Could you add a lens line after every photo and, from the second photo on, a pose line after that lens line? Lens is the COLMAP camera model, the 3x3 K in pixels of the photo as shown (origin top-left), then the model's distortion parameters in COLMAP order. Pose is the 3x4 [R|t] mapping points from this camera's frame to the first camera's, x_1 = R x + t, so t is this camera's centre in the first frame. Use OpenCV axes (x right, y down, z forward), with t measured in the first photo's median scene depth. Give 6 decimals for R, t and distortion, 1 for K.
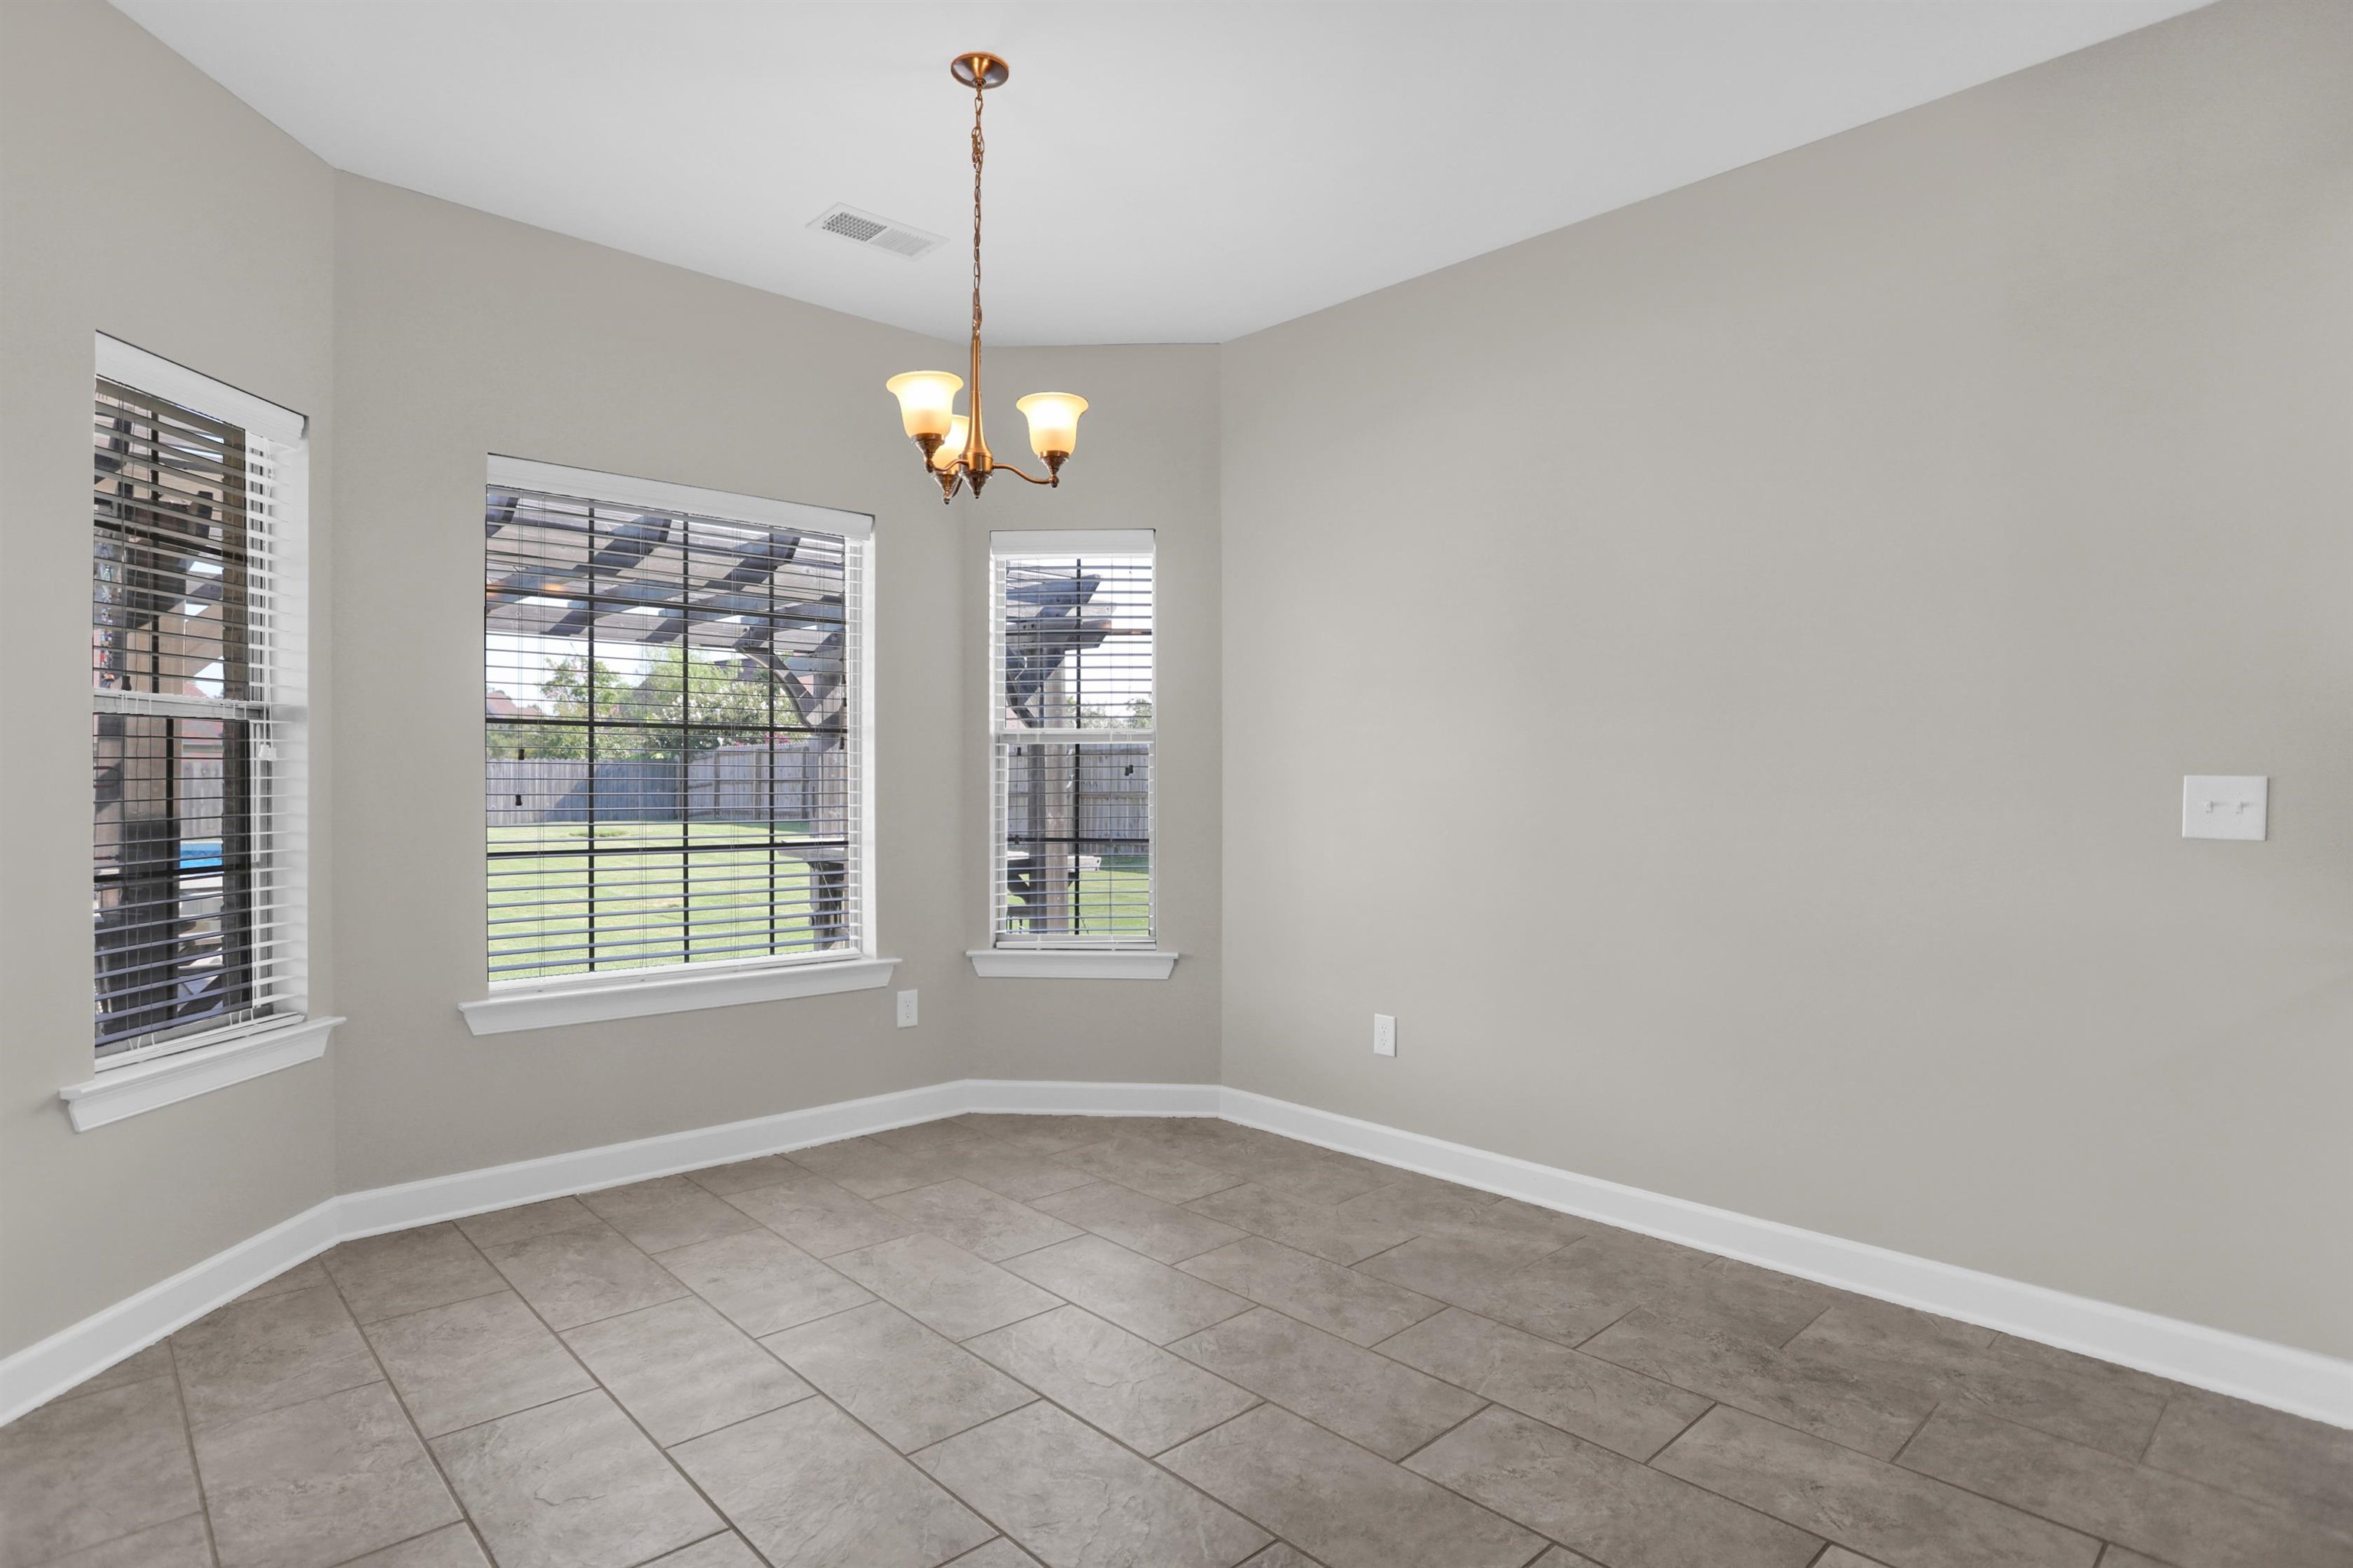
lens RADIAL K [[1239.5, 0, 1181.7], [0, 1239.5, 788.9], [0, 0, 1]] dist [-0.003224, -0.000346]
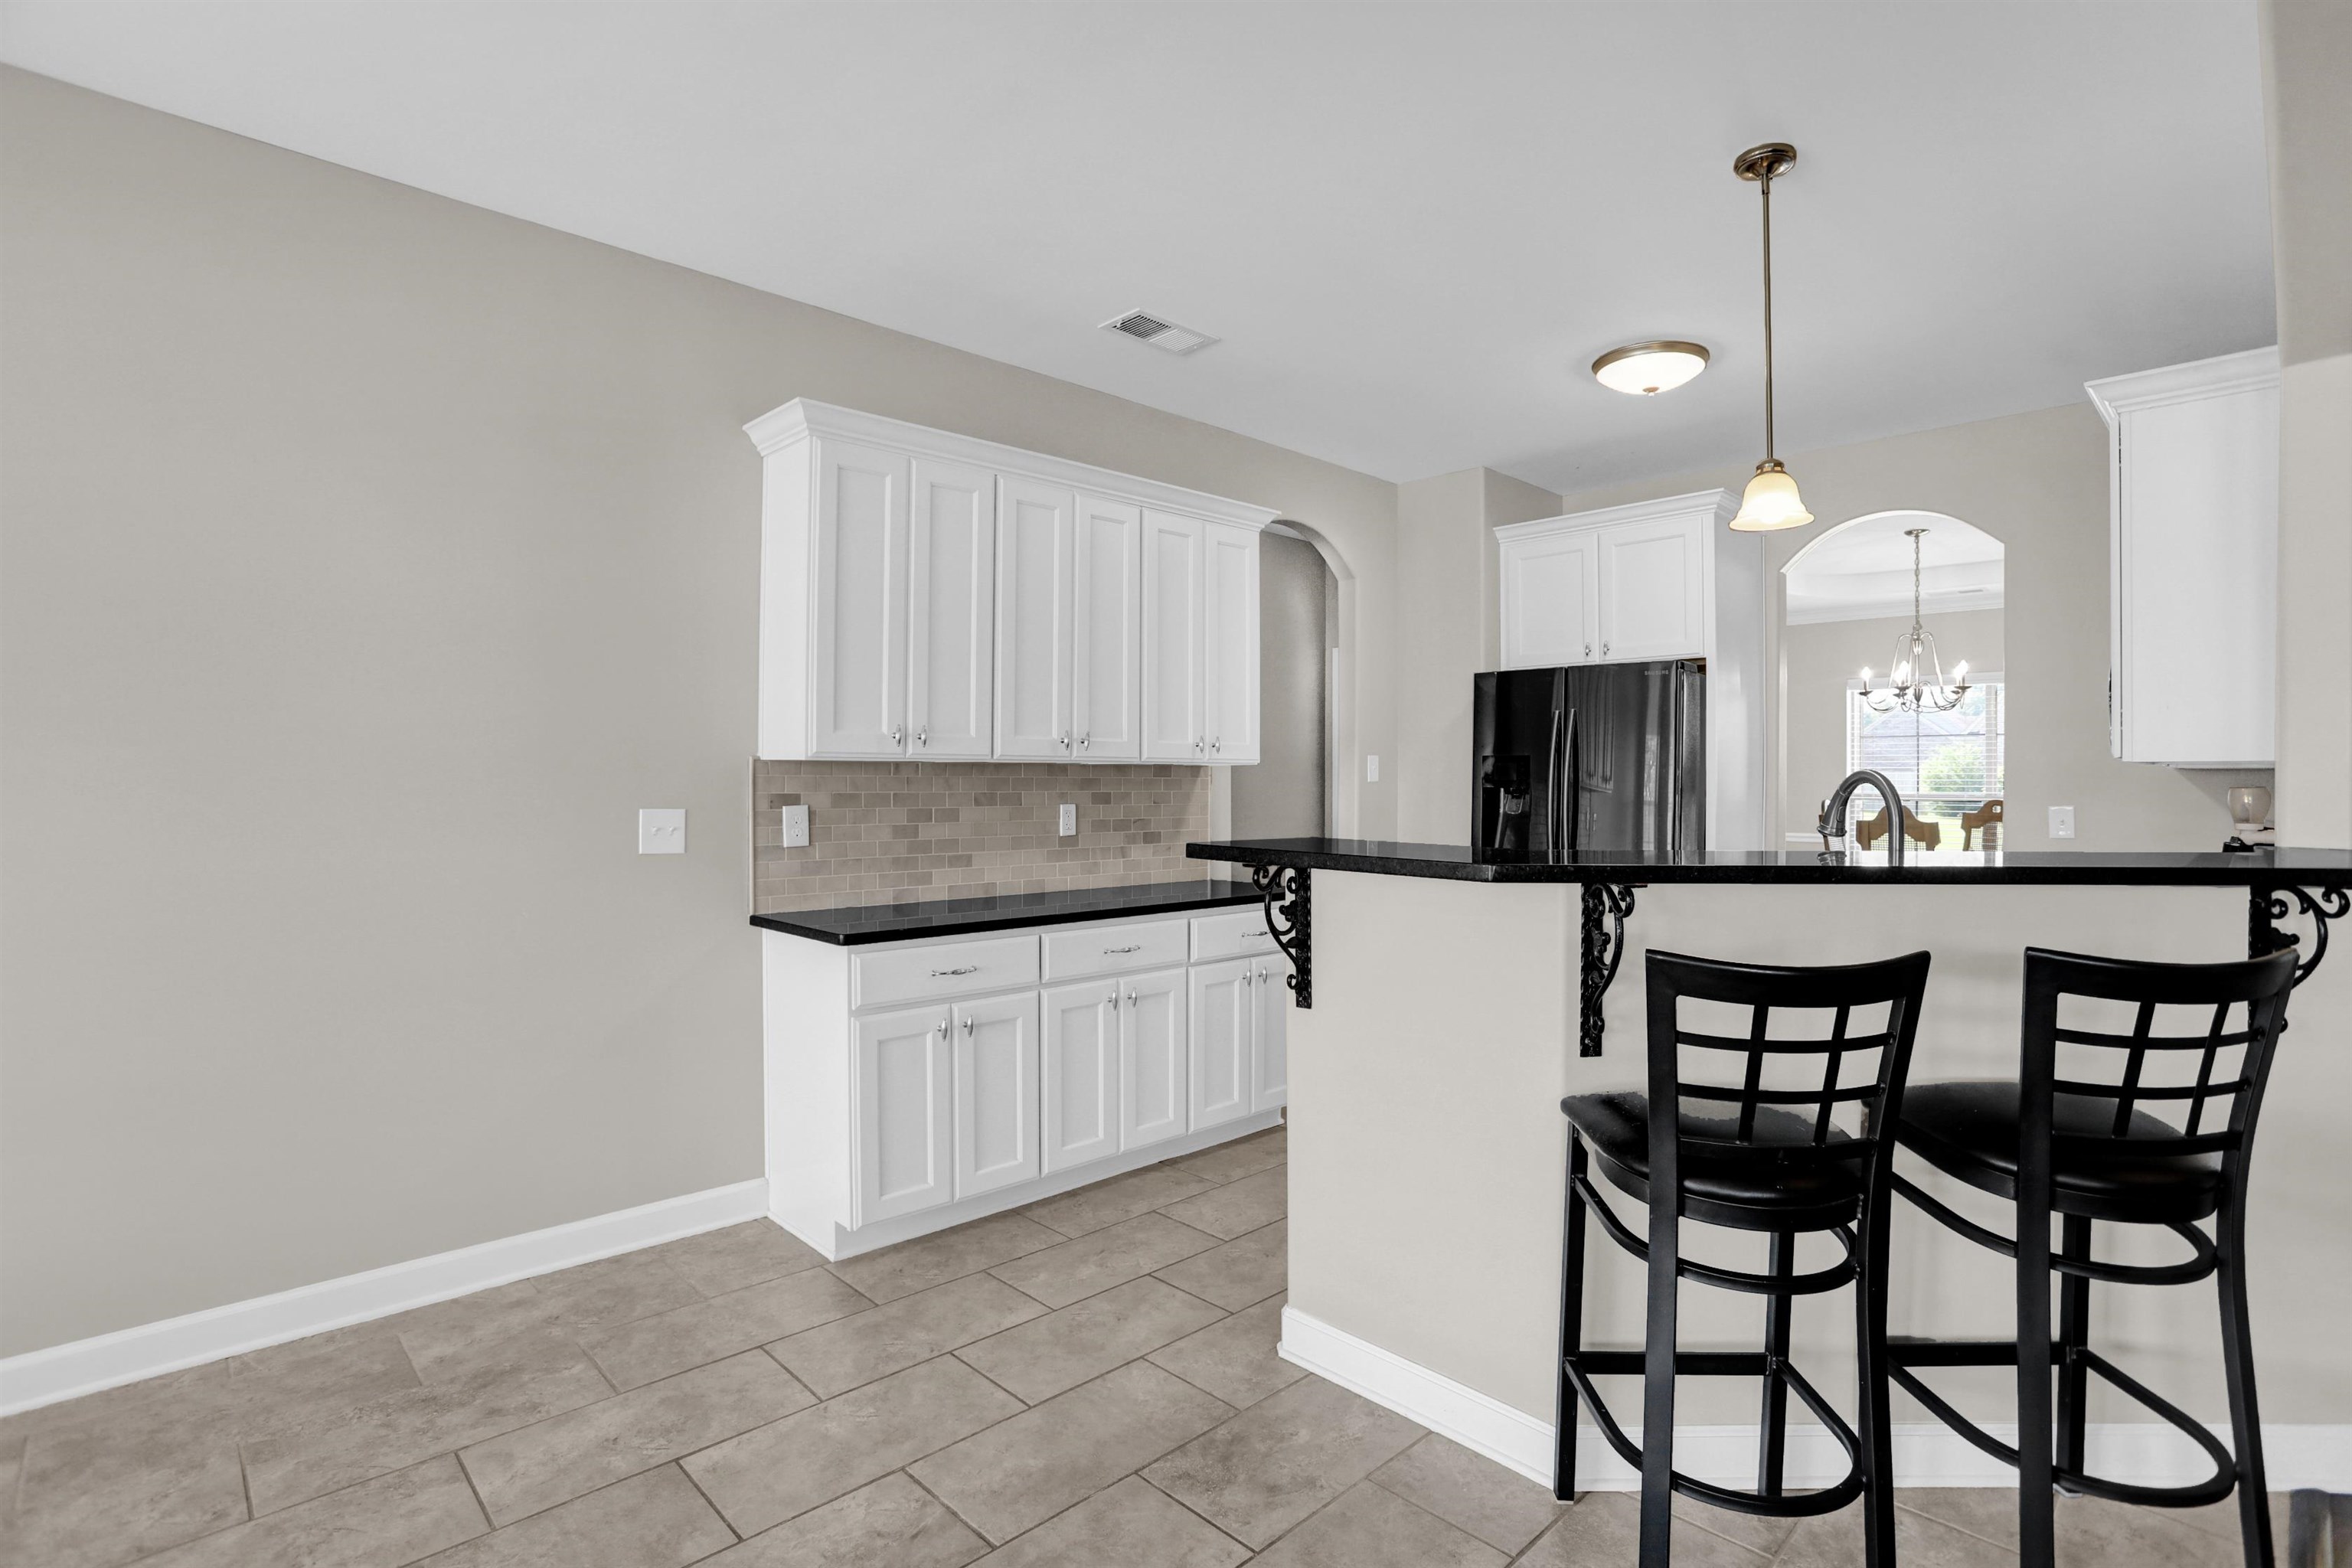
lens RADIAL K [[1140.8, 0, 1180.6], [0, 1140.8, 786.3], [0, 0, 1]] dist [0.000670, 0.000993]
pose [[-0.006533, -0.002610, 0.999975, -0.467655], [-0.007724, 0.999967, 0.002559, -0.044333], [-0.999949, -0.007707, -0.006553, 0.409411]]
